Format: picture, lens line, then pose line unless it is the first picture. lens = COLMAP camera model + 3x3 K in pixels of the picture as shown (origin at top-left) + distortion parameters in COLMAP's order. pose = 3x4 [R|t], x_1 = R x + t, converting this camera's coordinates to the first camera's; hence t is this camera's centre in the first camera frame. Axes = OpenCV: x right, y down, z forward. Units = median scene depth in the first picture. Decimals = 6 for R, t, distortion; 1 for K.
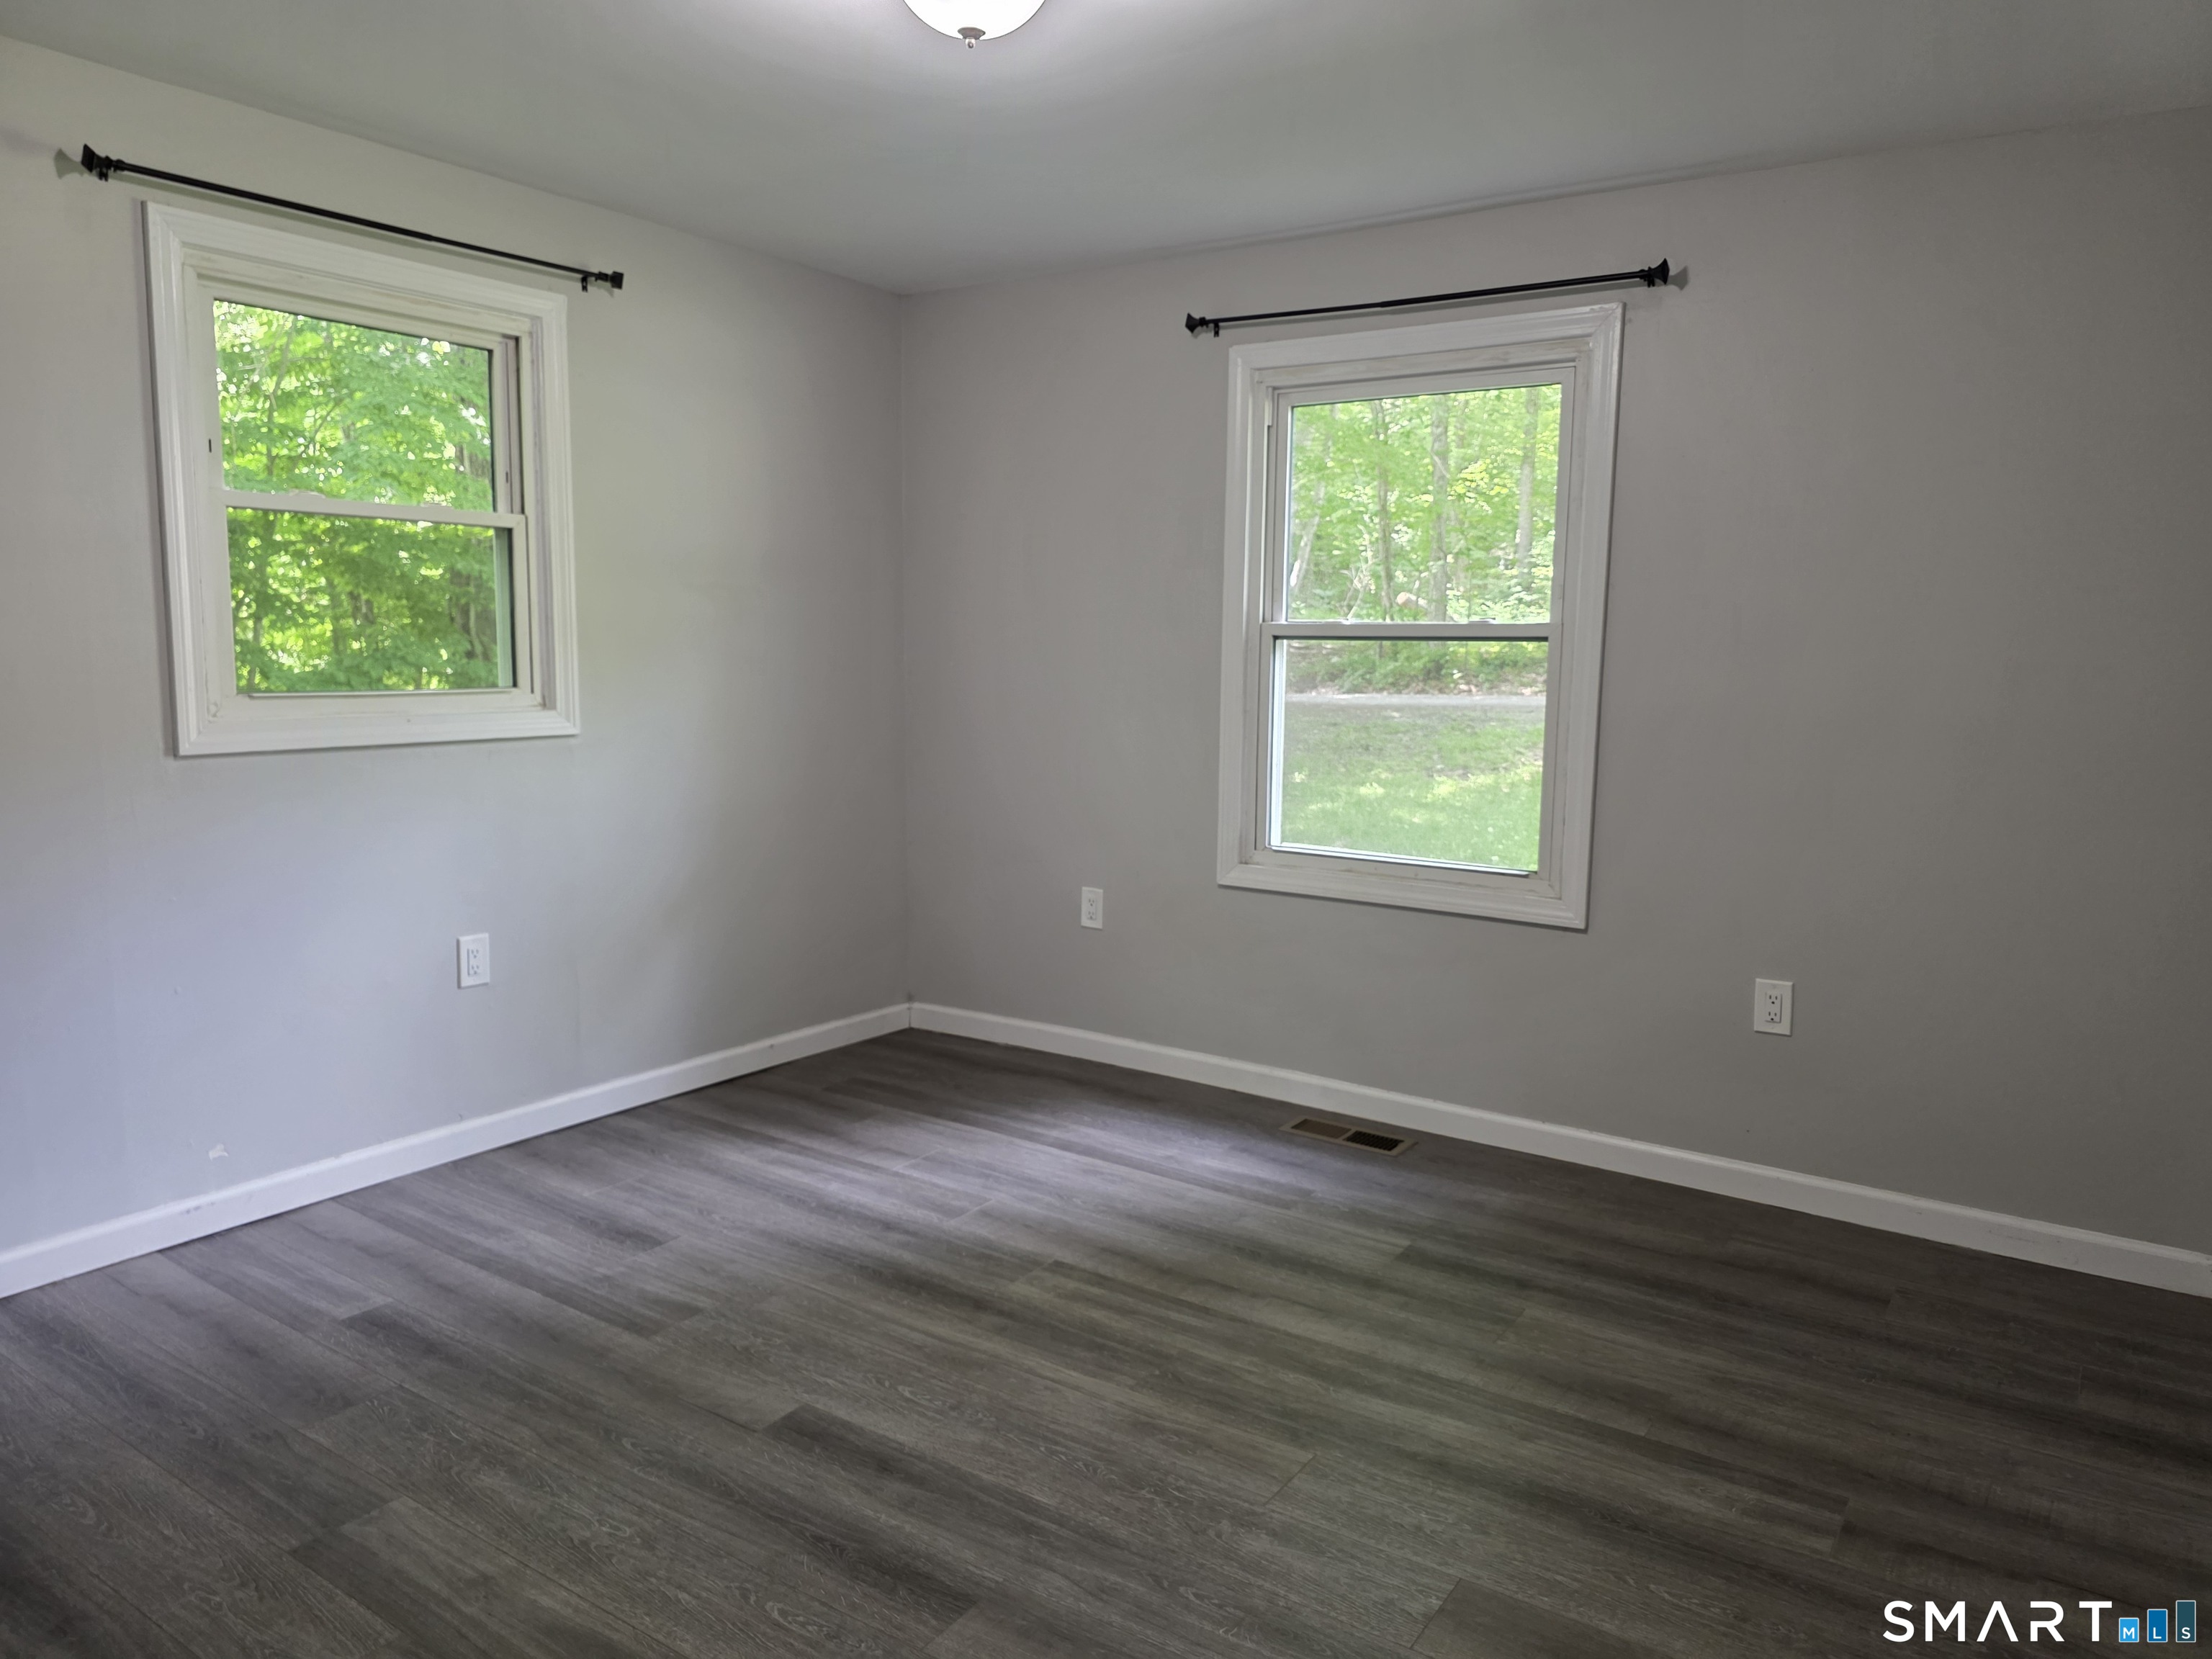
lens RADIAL K [[1495.2, 0, 1111.7], [0, 1495.2, 832.9], [0, 0, 1]] dist [0.065101, -0.060567]
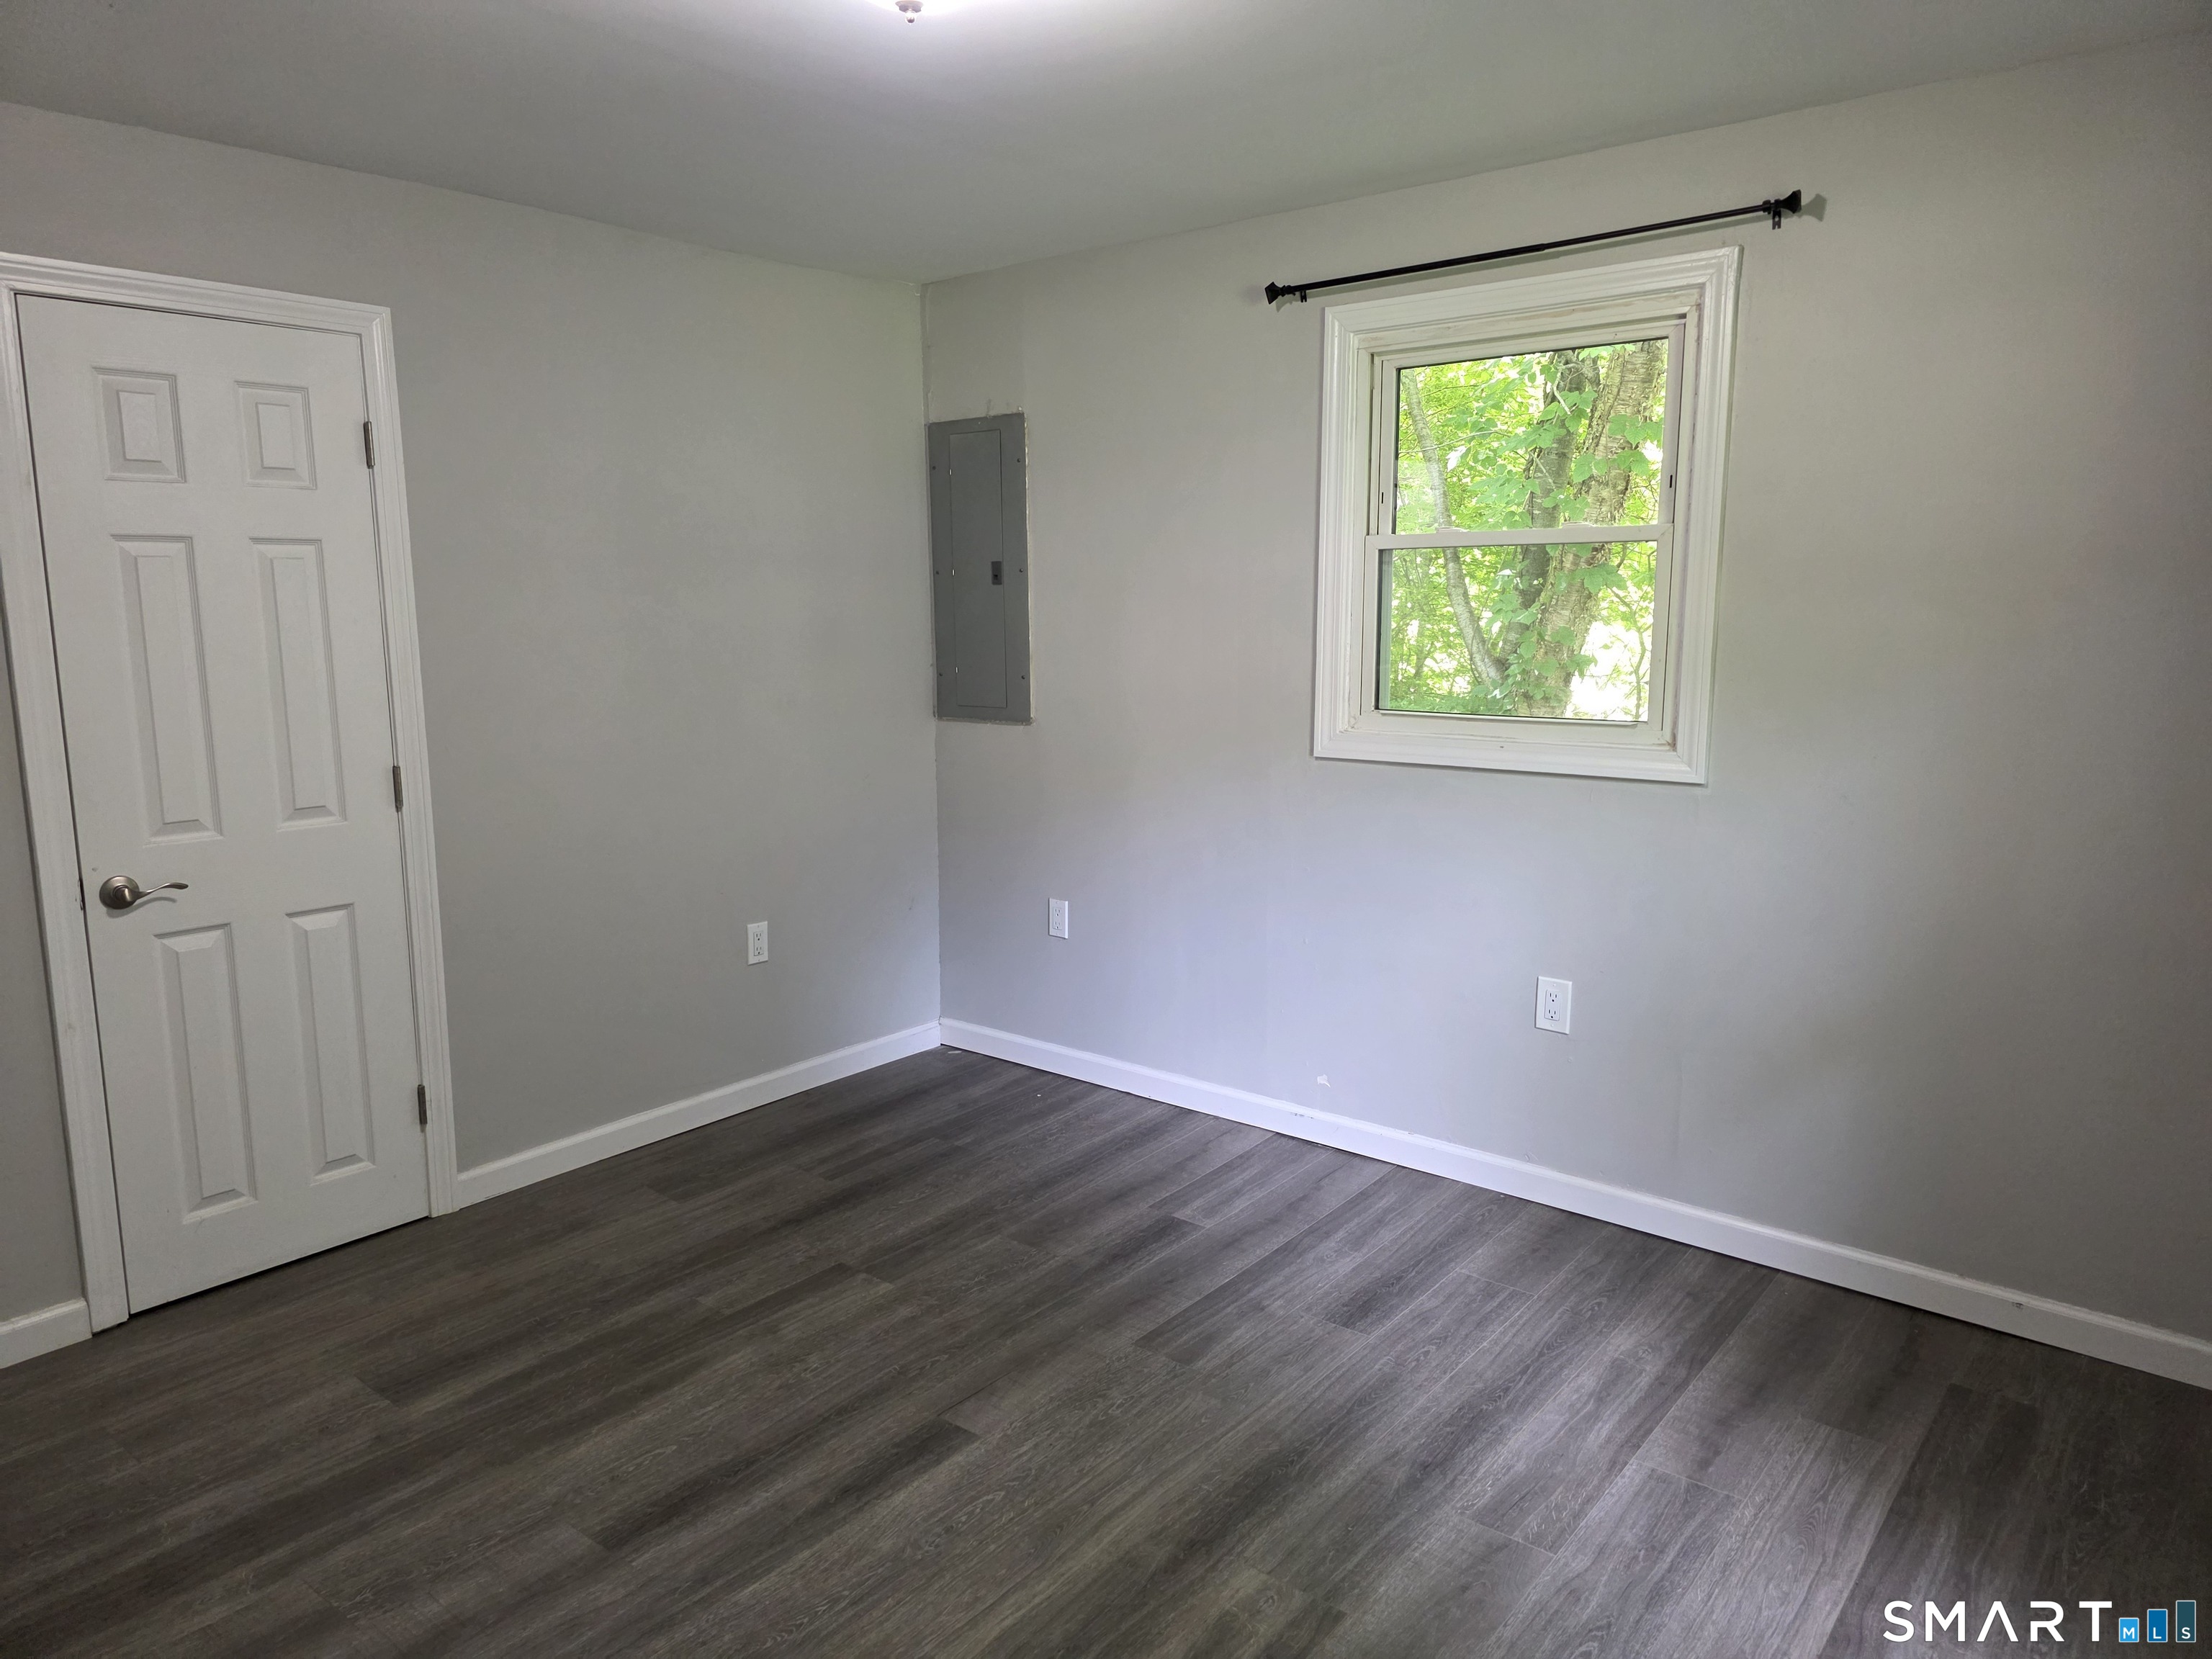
lens RADIAL K [[1495.2, 0, 1115.7], [0, 1495.2, 833.2], [0, 0, 1]] dist [0.065101, -0.060567]
pose [[-0.086216, 0.146113, -0.985504, 0.601922], [-0.125878, 0.979662, 0.156259, -0.156427], [0.988292, 0.137525, -0.066070, 0.906786]]
